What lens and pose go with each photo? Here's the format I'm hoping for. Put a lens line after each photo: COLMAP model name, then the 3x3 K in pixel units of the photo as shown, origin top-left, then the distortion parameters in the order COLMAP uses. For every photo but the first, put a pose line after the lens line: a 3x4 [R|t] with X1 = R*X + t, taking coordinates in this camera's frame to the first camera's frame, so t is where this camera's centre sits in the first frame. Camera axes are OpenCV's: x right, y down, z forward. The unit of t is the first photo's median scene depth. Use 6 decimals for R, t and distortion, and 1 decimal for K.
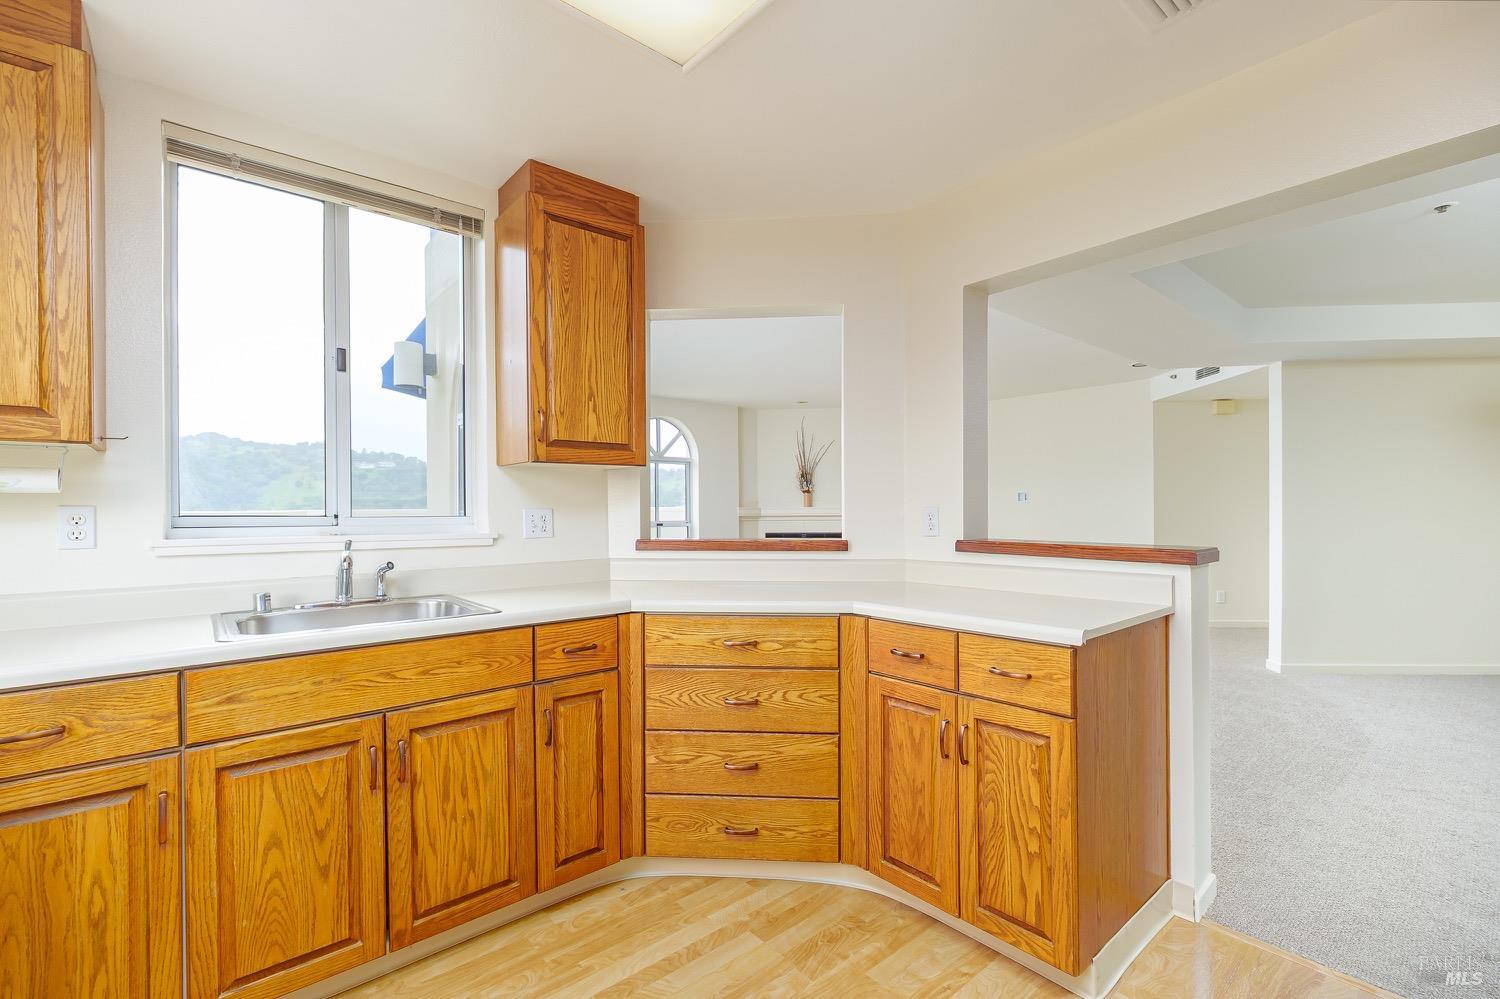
lens RADIAL K [[656.6, 0, 748.0], [0, 656.6, 507.9], [0, 0, 1]] dist [-0.007370, -0.000314]
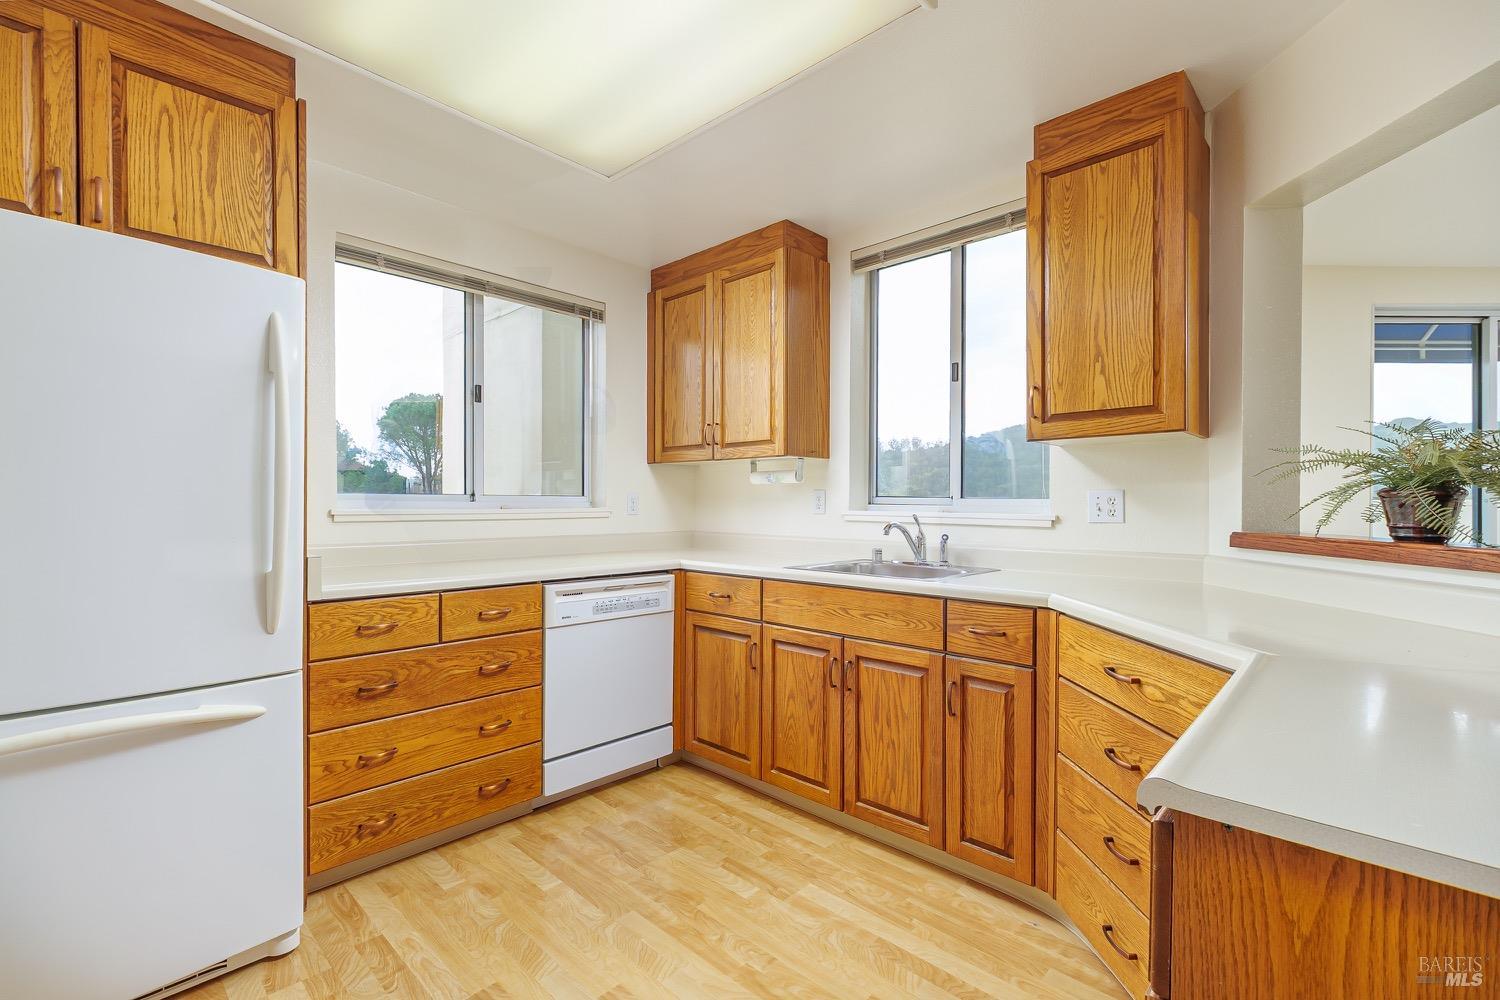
lens RADIAL K [[660.7, 0, 756.1], [0, 660.7, 502.0], [0, 0, 1]] dist [-0.002431, -0.000305]
pose [[0.103821, 0.004948, -0.994584, 0.684362], [-0.001655, 0.999987, 0.004803, 0.018245], [0.994595, 0.001148, 0.103828, 0.566907]]
